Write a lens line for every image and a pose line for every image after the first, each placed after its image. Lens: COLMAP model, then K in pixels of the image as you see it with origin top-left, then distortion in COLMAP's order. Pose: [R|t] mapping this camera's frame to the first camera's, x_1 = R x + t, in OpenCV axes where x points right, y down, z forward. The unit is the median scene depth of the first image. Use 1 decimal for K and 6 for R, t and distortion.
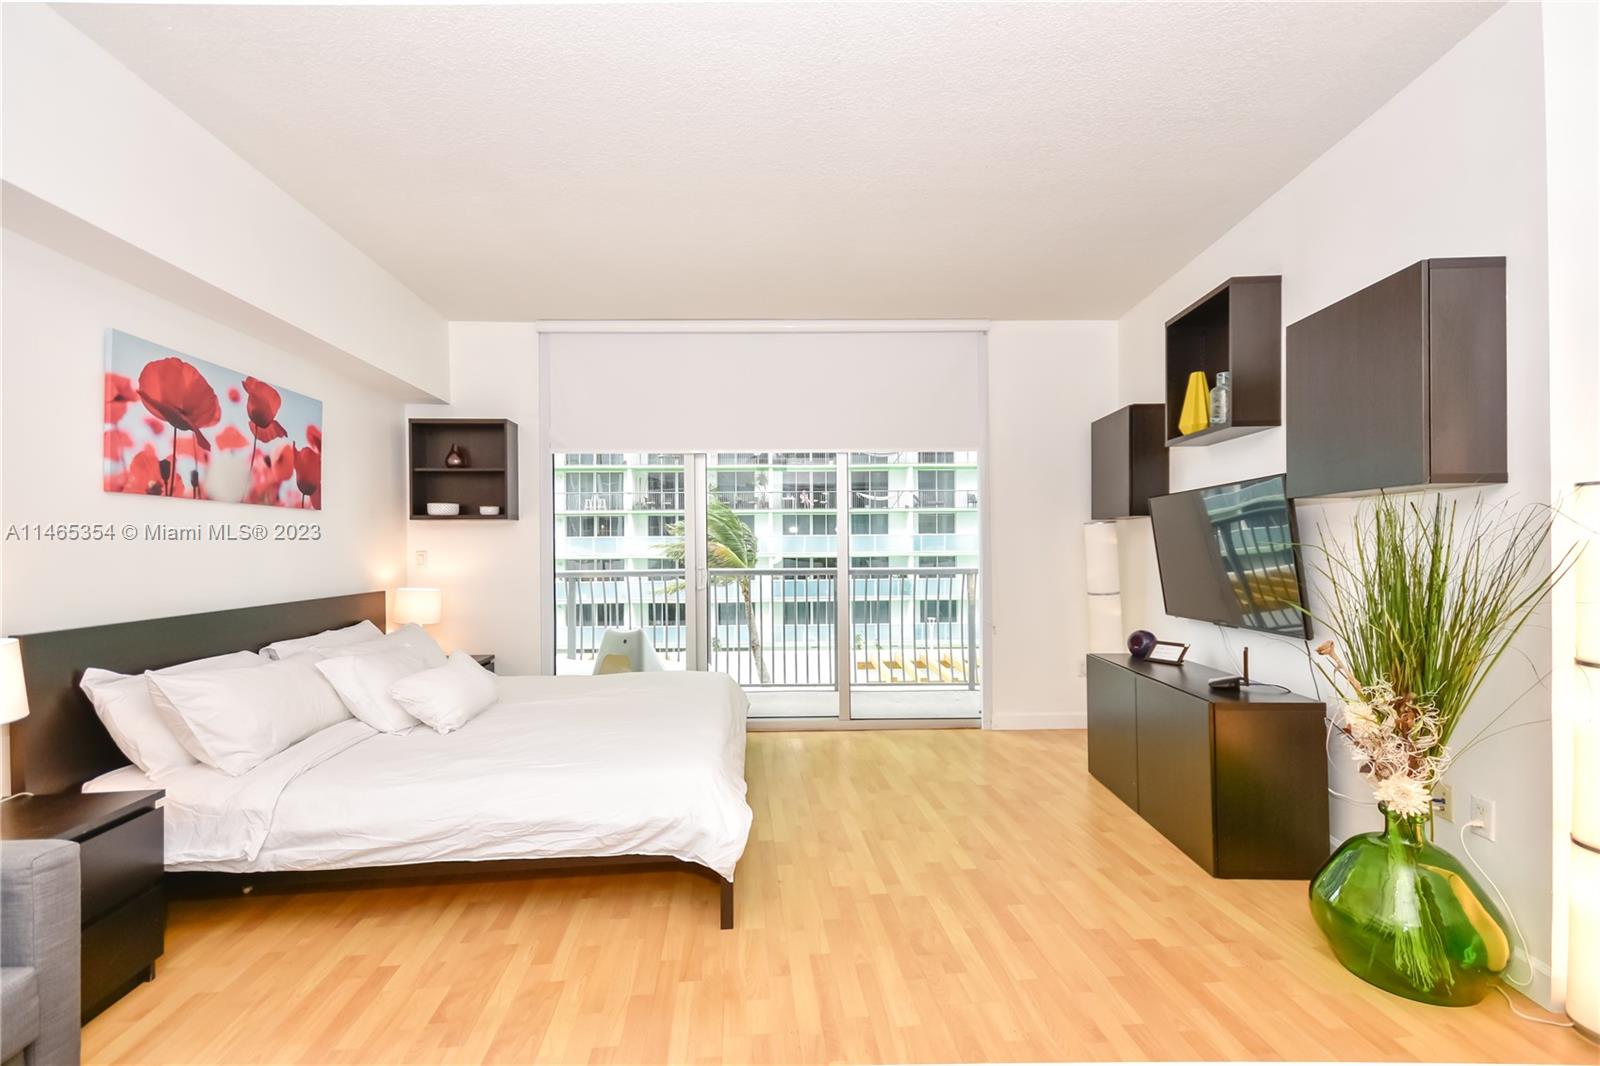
lens RADIAL K [[689.0, 0, 801.0], [0, 689.0, 547.0], [0, 0, 1]] dist [0.033038, -0.008000]
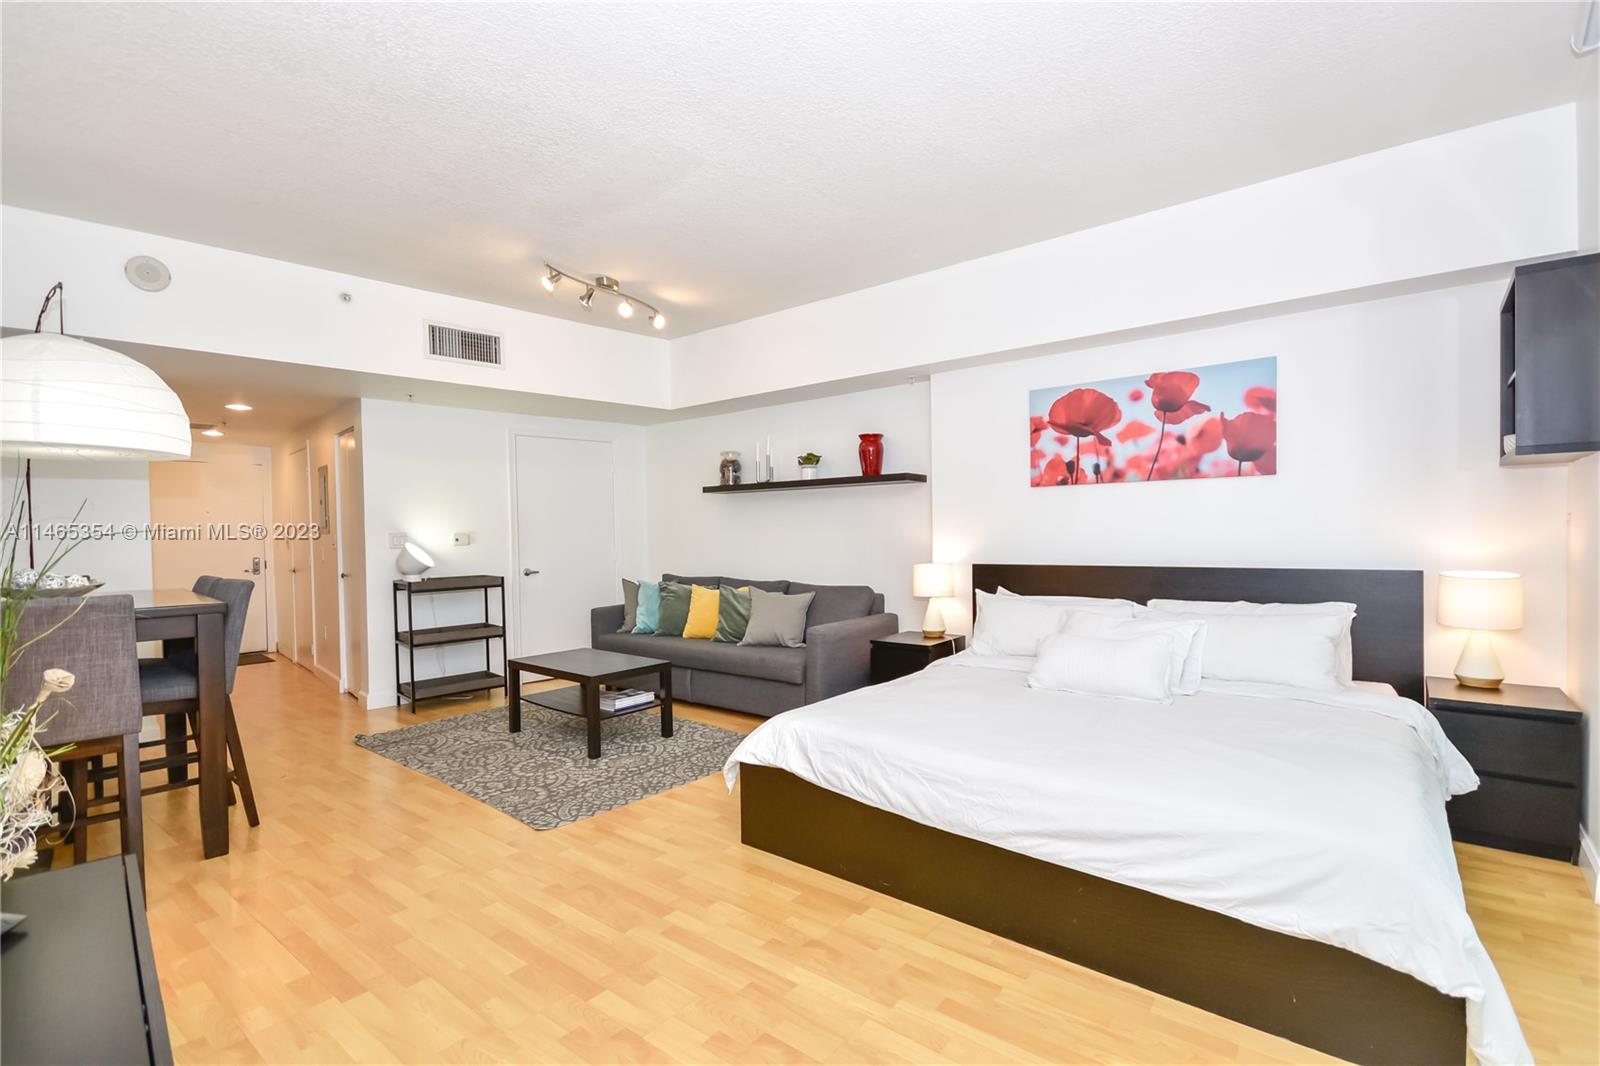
lens RADIAL K [[723.9, 0, 804.8], [0, 723.9, 546.0], [0, 0, 1]] dist [0.010864, 0.000037]
pose [[-0.686904, 0.033652, -0.725969, 0.500451], [0.022104, 0.999433, 0.025413, 0.004723], [0.726412, 0.001410, -0.687258, 1.351220]]
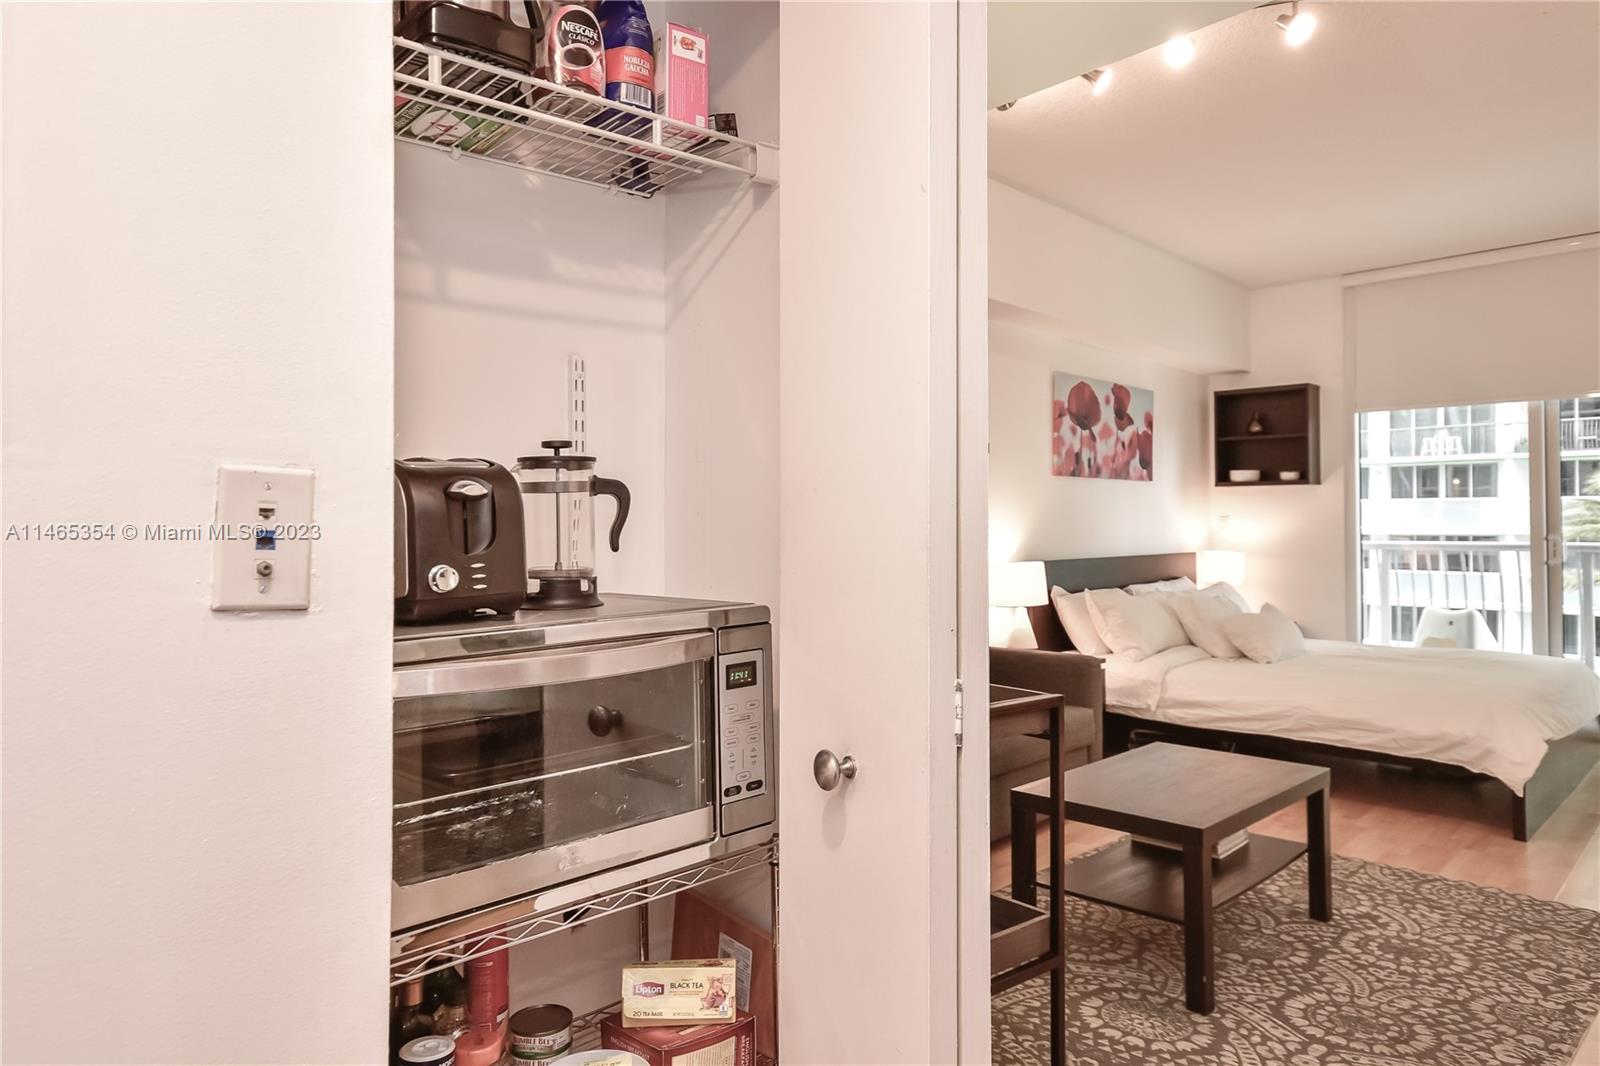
lens RADIAL K [[1059.3, 0, 798.5], [0, 1059.3, 503.1], [0, 0, 1]] dist [0.020643, 0.002249]
pose [[0.670825, -0.007608, -0.741576, 0.288150], [-0.001370, 0.999933, -0.011498, 0.007694], [0.741614, 0.008729, 0.670770, -0.754956]]
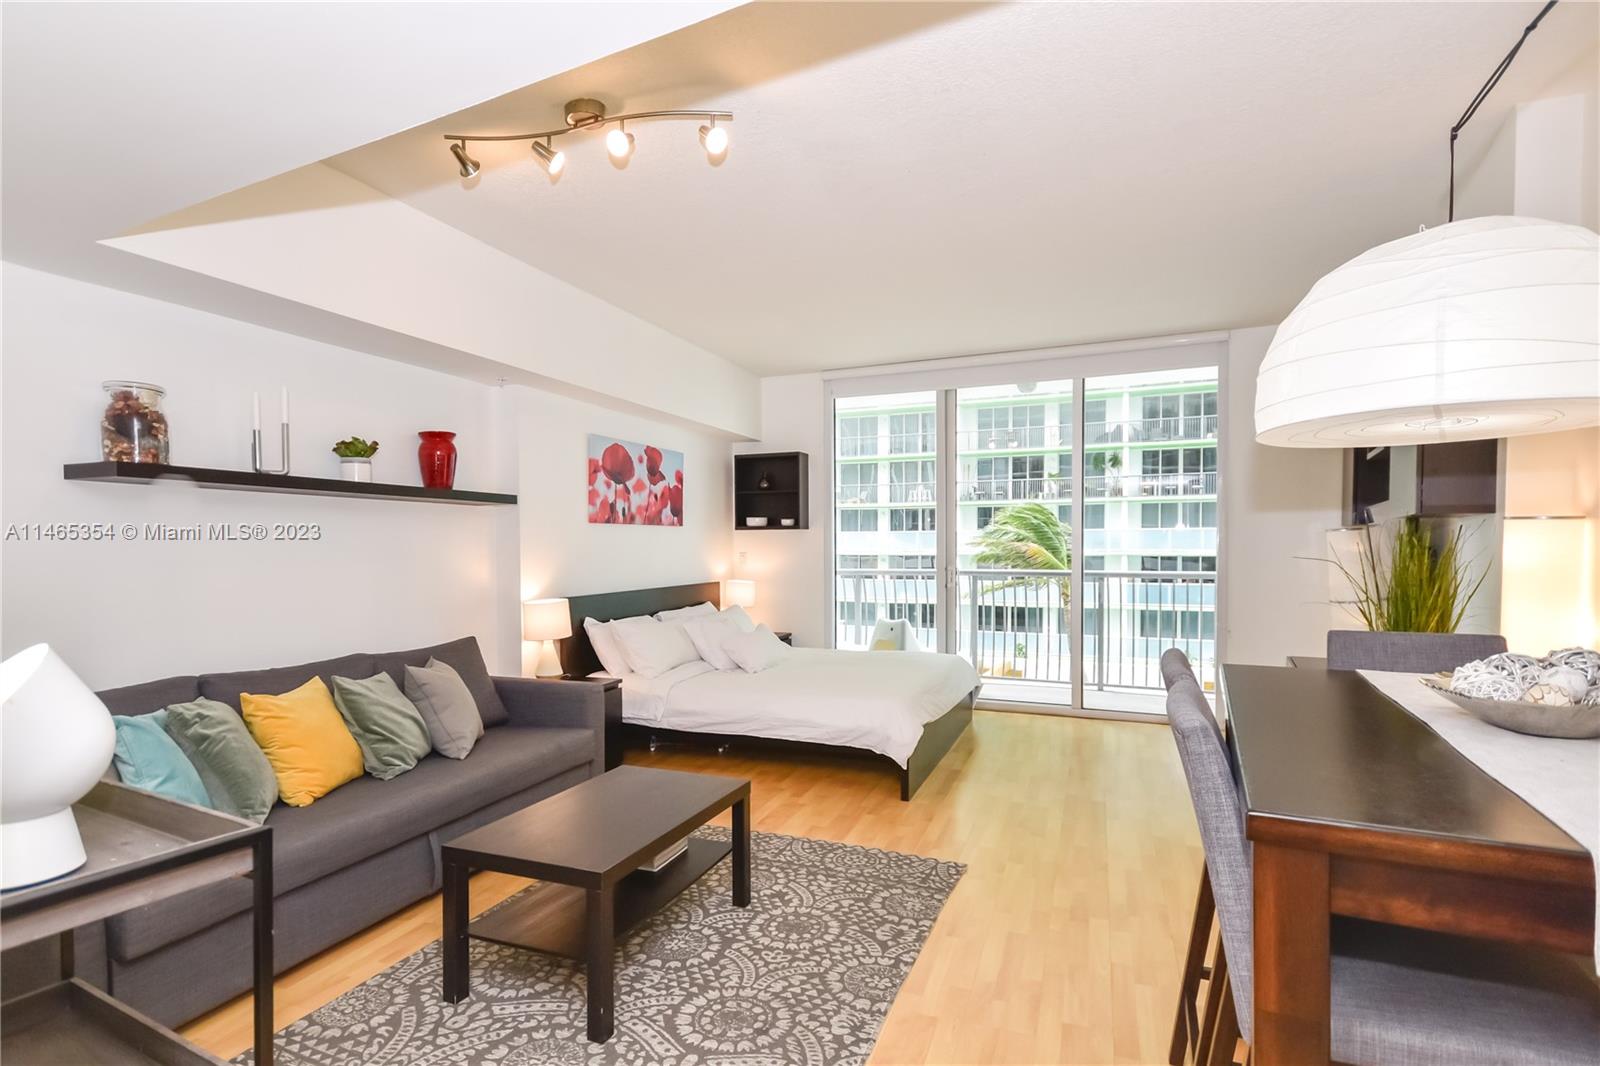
lens RADIAL K [[804.8, 0, 806.3], [0, 804.8, 569.1], [0, 0, 1]] dist [0.006683, 0.000633]
pose [[0.905596, 0.016650, -0.423814, 0.315582], [-0.002085, 0.999392, 0.034806, -0.024155], [0.424136, -0.030636, 0.905080, -0.500493]]
